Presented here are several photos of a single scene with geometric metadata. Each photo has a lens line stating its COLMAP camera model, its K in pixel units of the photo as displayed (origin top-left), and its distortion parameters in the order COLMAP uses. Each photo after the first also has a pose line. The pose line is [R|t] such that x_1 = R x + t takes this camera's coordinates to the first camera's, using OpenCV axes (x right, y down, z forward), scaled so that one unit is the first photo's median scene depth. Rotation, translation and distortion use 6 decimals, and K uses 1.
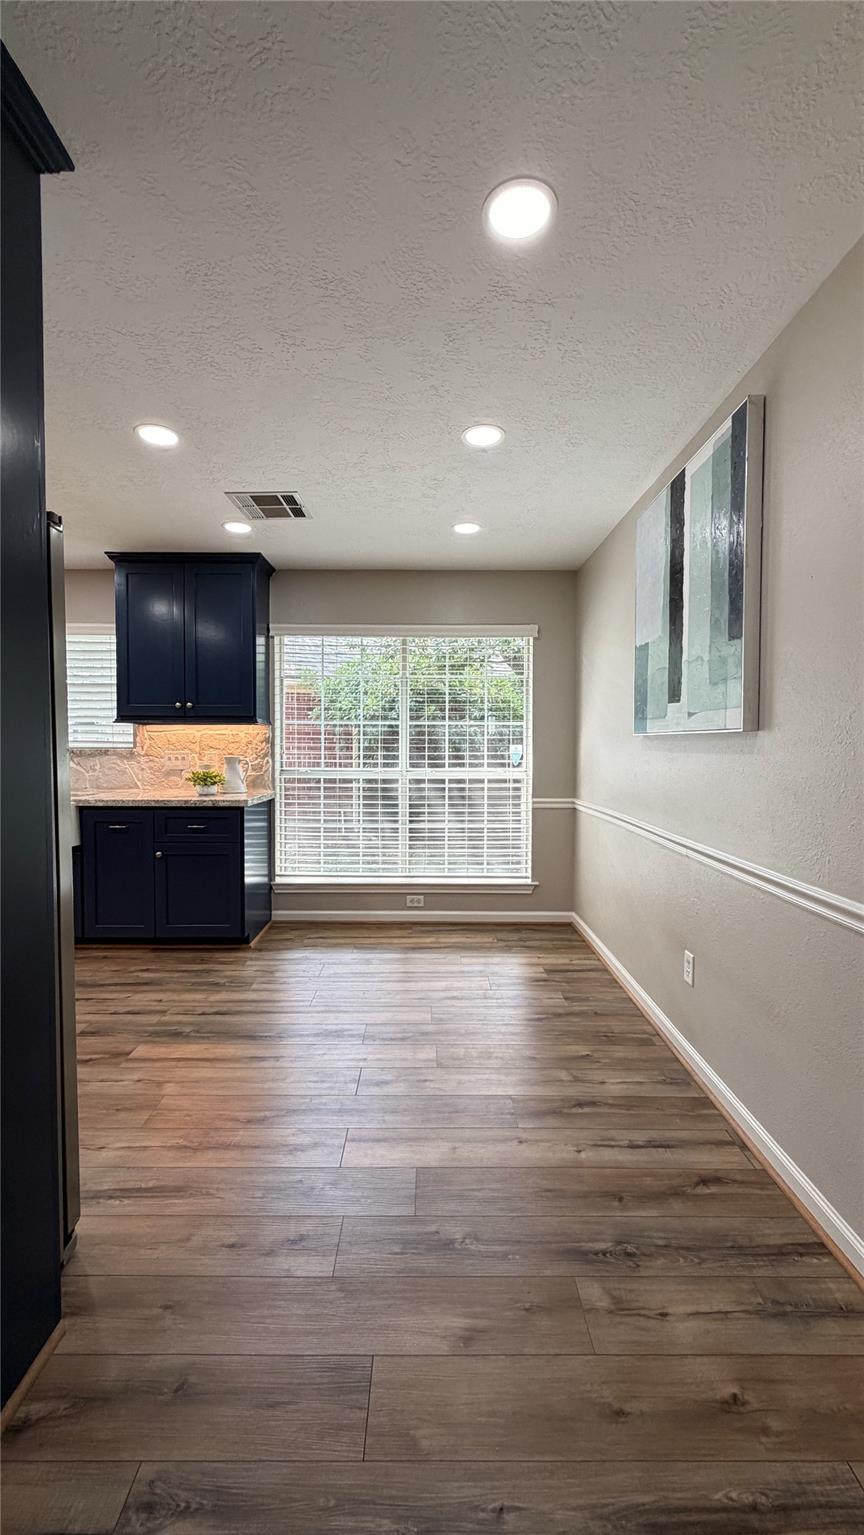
lens RADIAL K [[609.9, 0, 431.8], [0, 609.9, 762.1], [0, 0, 1]] dist [-0.000001, 0.000074]
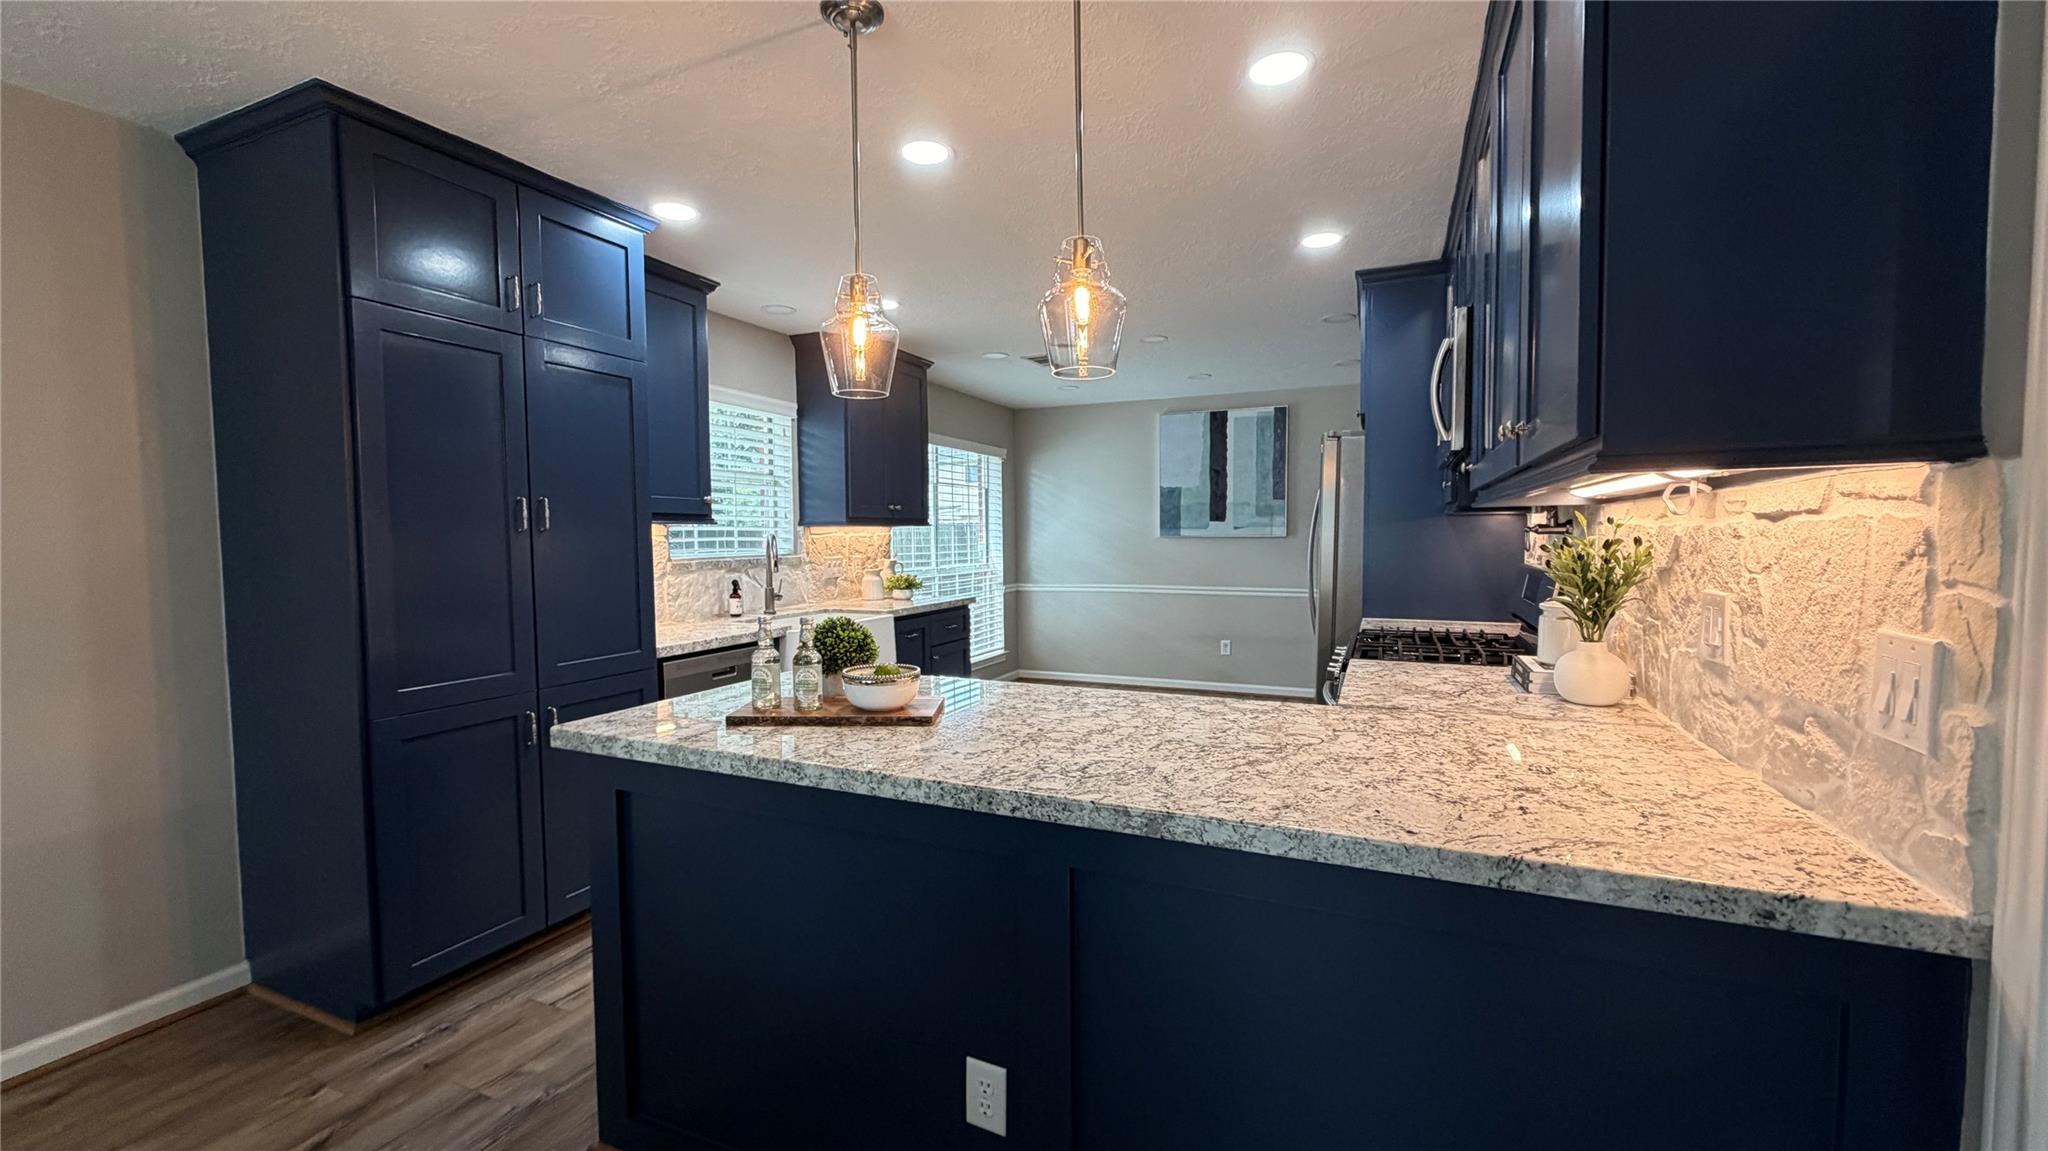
lens RADIAL K [[813.7, 0, 1017.3], [0, 813.7, 575.6], [0, 0, 1]] dist [-0.000001, 0.000074]
pose [[0.412898, -0.051266, 0.909333, -1.422439], [0.036809, 0.998538, 0.039581, -0.028762], [-0.910033, 0.017129, 0.414182, 0.283273]]
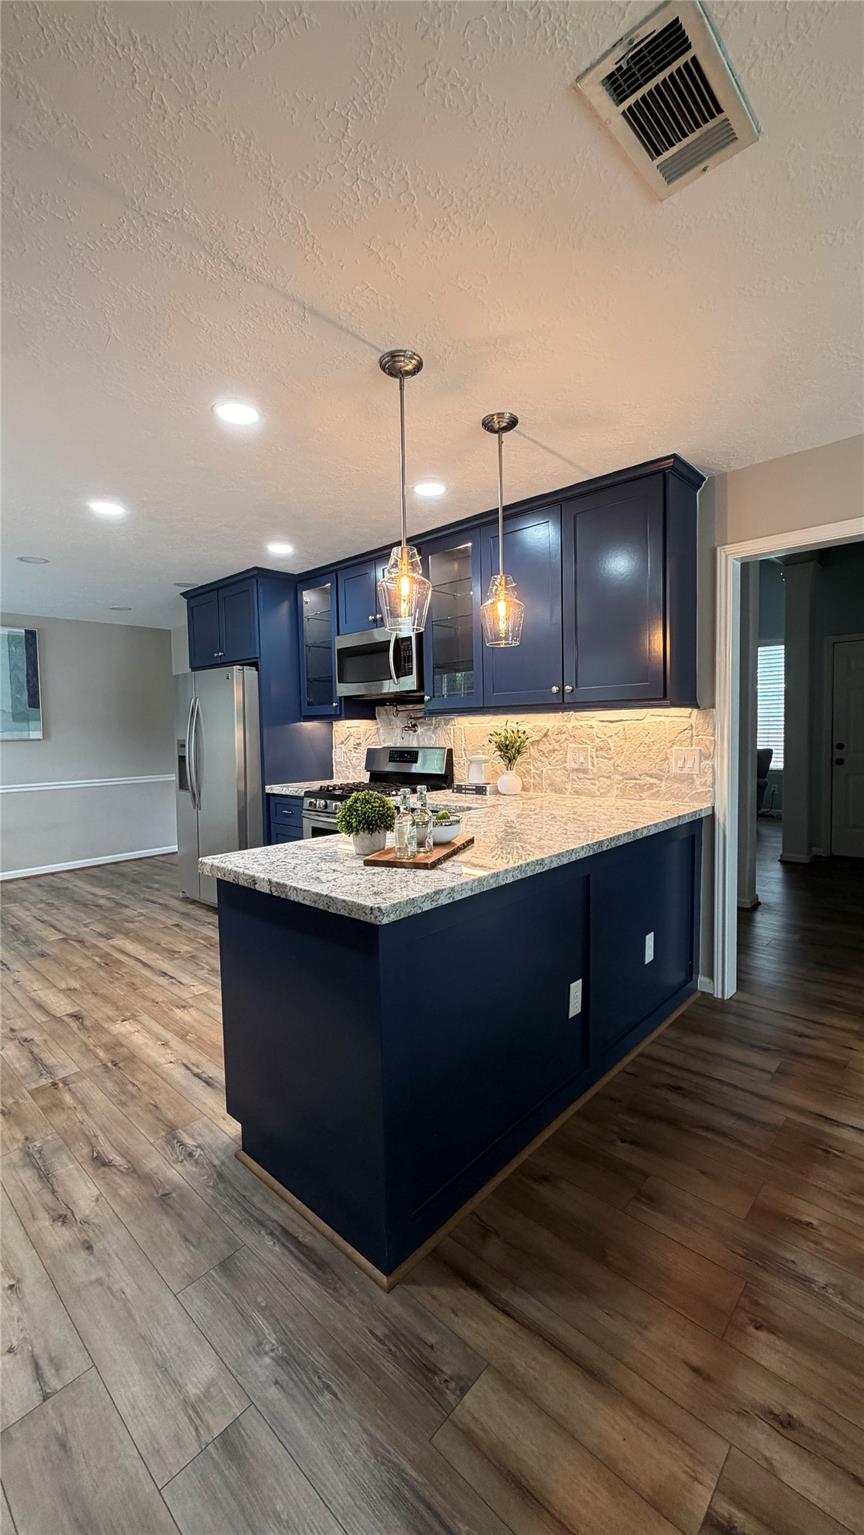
lens RADIAL K [[609.9, 0, 432.9], [0, 609.9, 760.0], [0, 0, 1]] dist [-0.000001, 0.000074]
pose [[-0.731391, -0.023257, 0.681562, -1.392210], [0.038851, 0.996374, 0.075692, -0.047135], [-0.680851, 0.081840, -0.727835, 0.886150]]
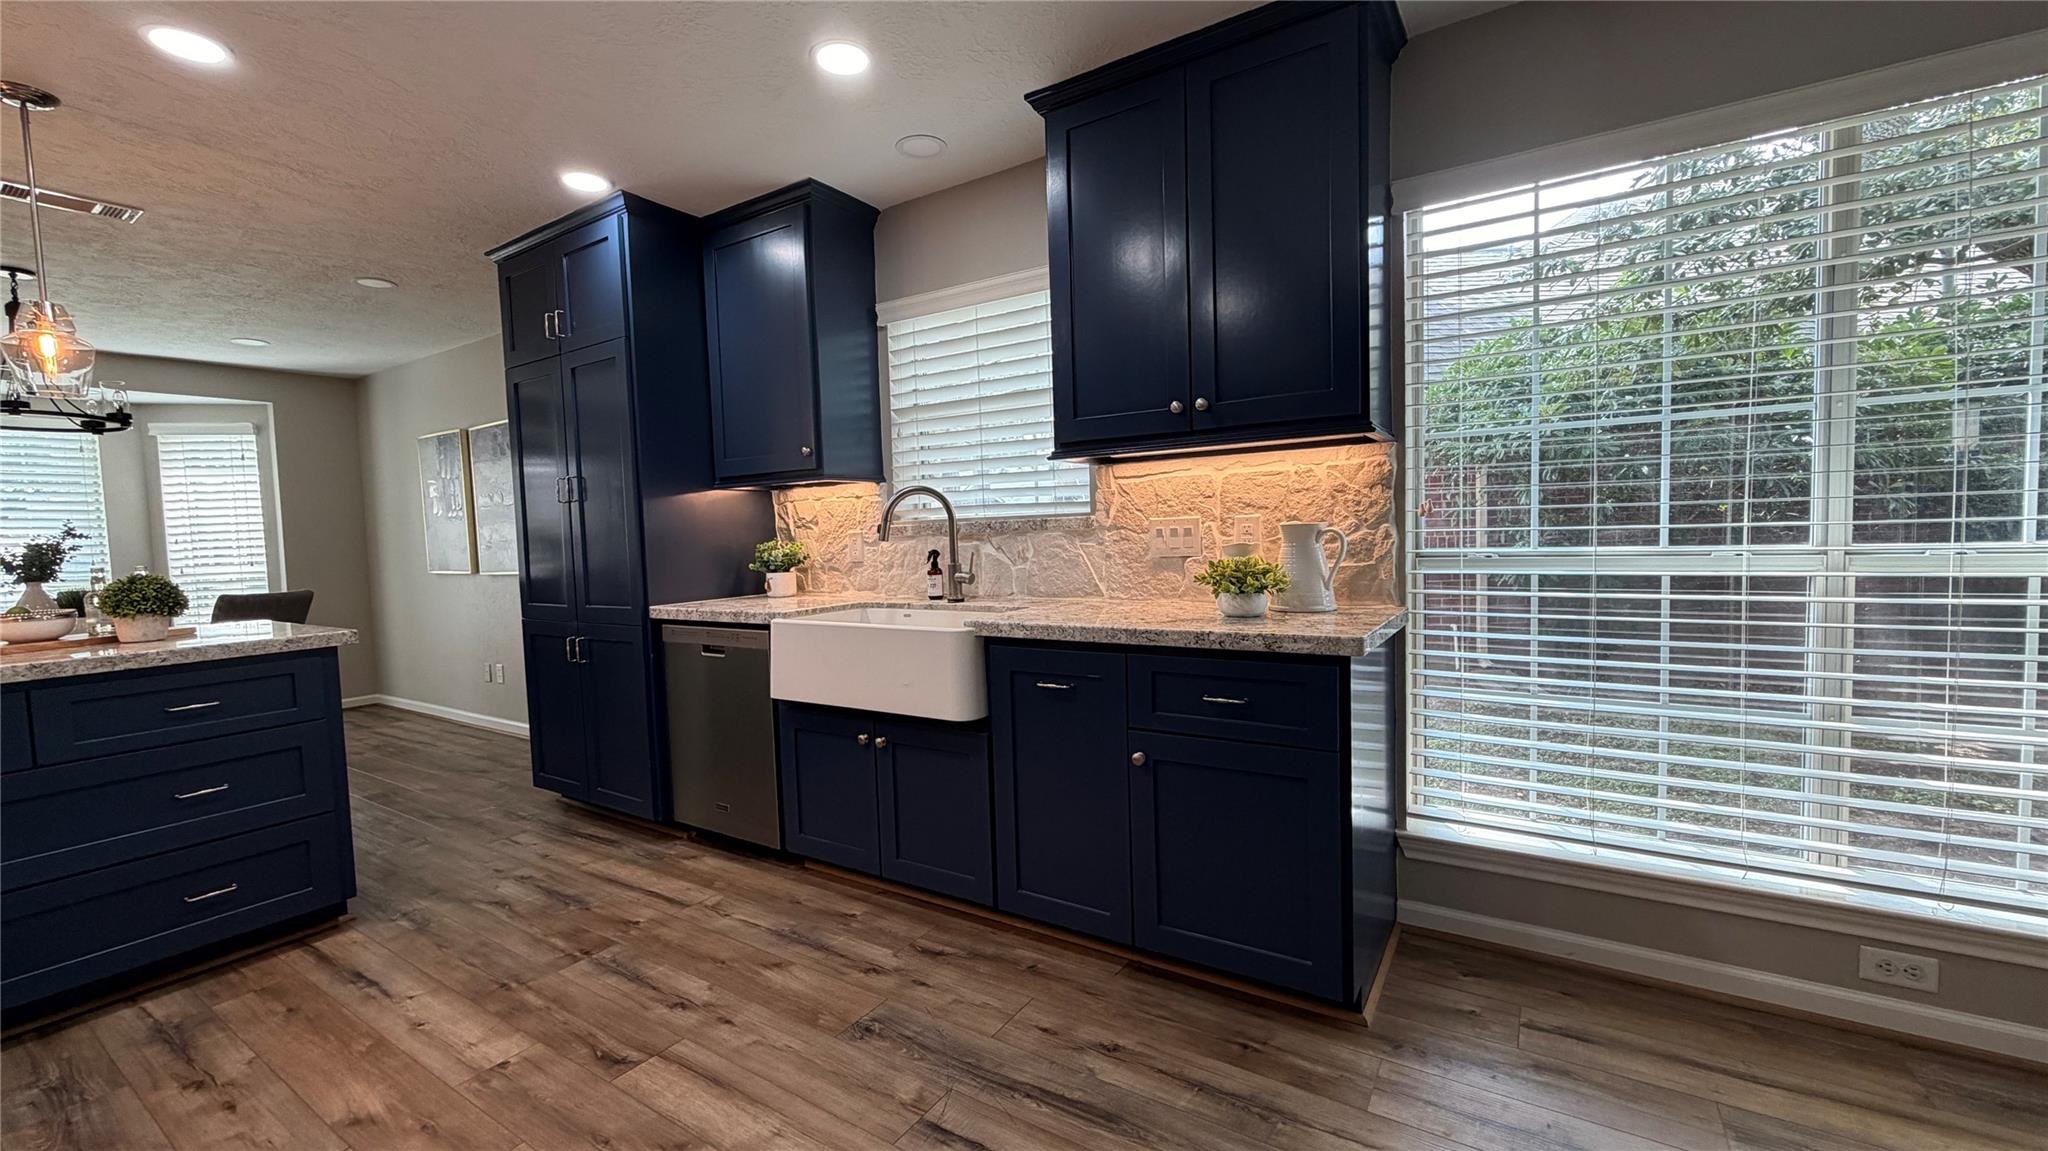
lens RADIAL K [[813.7, 0, 1019.8], [0, 813.7, 574.8], [0, 0, 1]] dist [-0.000001, 0.000074]
pose [[0.836789, 0.000463, -0.547525, -0.185019], [0.017532, 0.999464, 0.027640, 0.006967], [0.547244, -0.032728, 0.836333, 0.433868]]
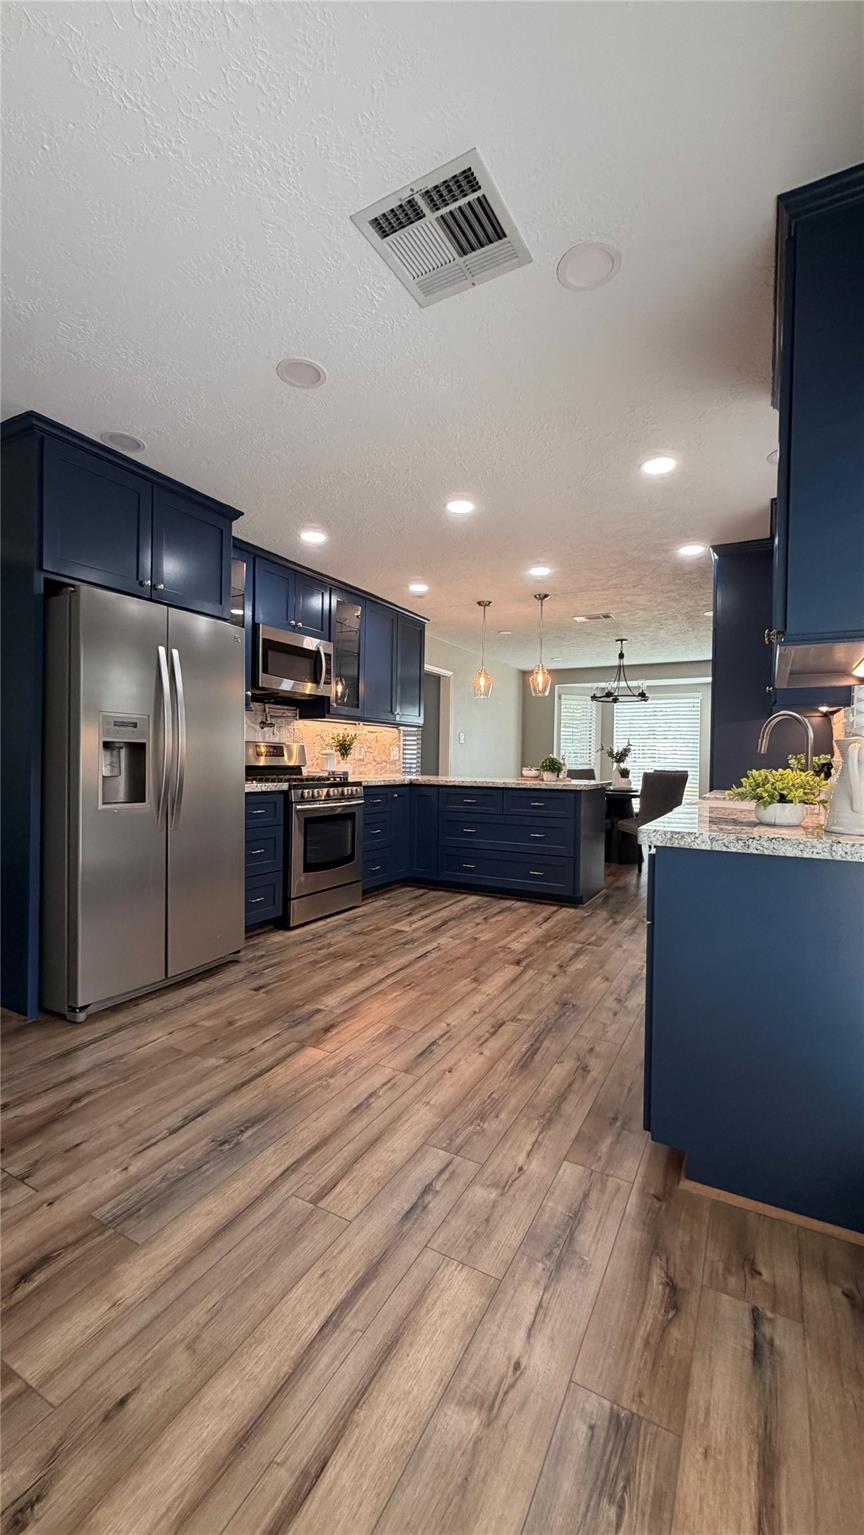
lens RADIAL K [[609.9, 0, 431.2], [0, 609.9, 760.8], [0, 0, 1]] dist [-0.000001, 0.000074]
pose [[-0.486130, -0.006946, -0.873859, 0.144559], [-0.042173, 0.998990, 0.015520, 0.010123], [0.872868, 0.044398, -0.485932, 0.959616]]
